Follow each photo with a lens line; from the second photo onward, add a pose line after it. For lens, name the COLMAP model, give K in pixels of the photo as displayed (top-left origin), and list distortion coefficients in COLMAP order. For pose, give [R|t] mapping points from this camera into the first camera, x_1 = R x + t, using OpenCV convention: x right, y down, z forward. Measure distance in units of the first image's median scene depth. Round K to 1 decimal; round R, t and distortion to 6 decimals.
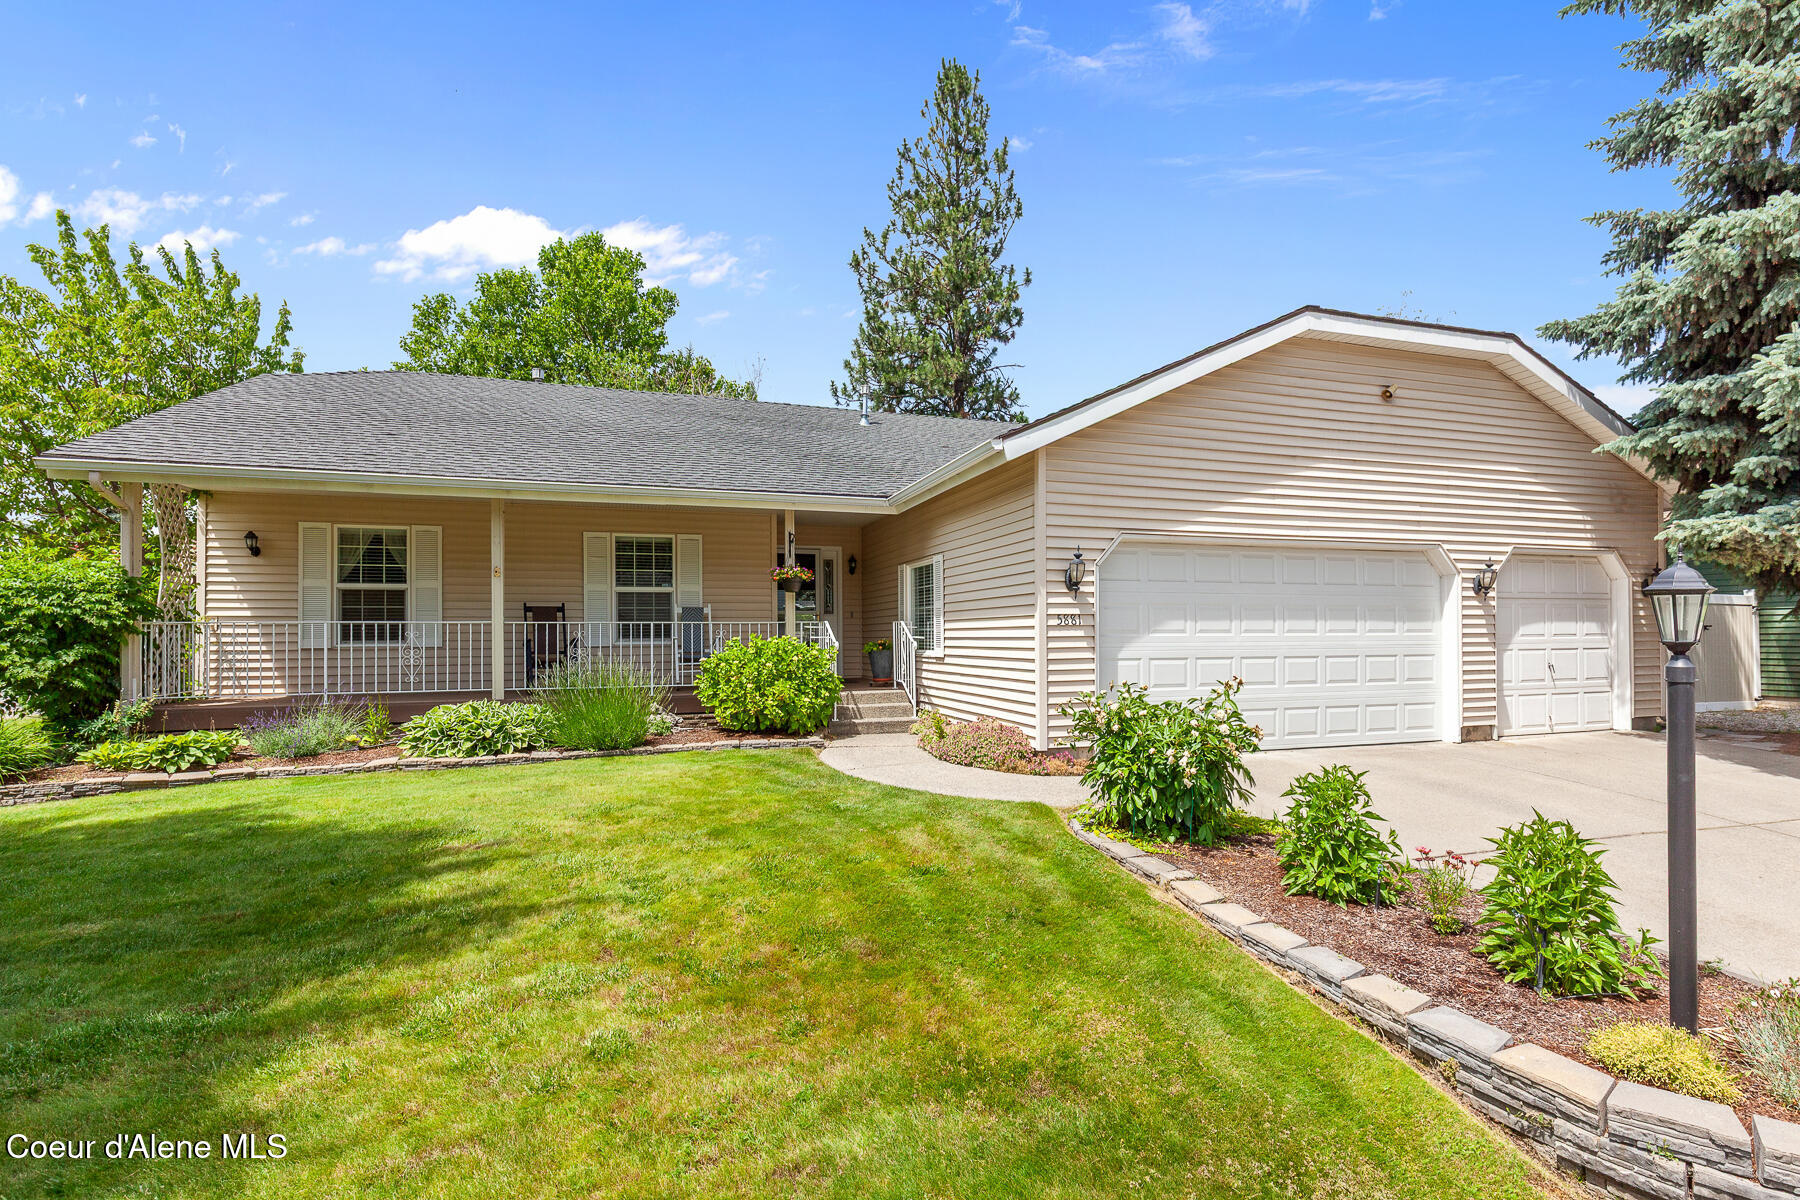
lens RADIAL K [[824.8, 0, 906.1], [0, 824.8, 582.5], [0, 0, 1]] dist [0.002732, 0.000720]
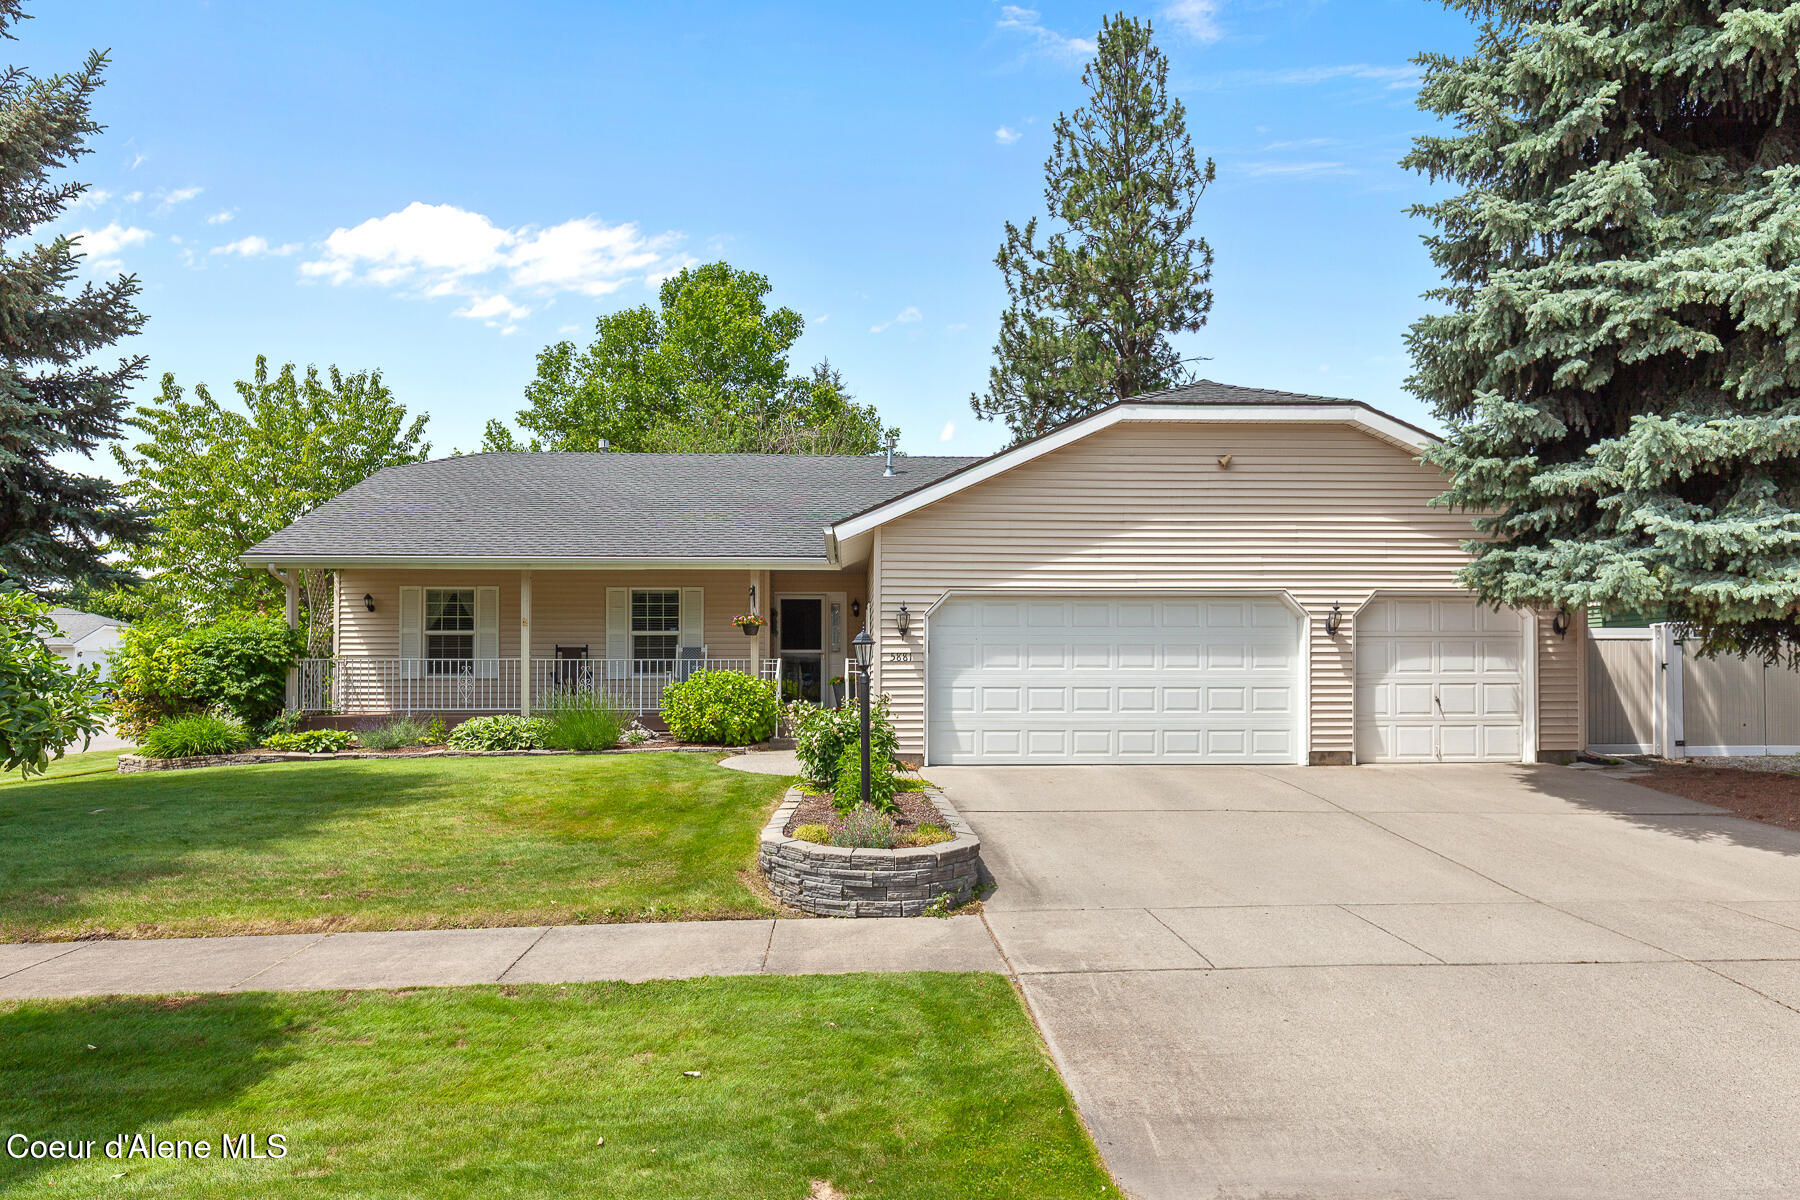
lens RADIAL K [[938.6, 0, 900.0], [0, 938.6, 600.0], [0, 0, 1]] dist [0.002444, 0.000311]
pose [[0.982194, -0.012831, -0.187430, 0.363858], [0.009767, 0.999803, -0.017264, -0.015276], [0.187615, 0.015126, 0.982126, -0.365498]]
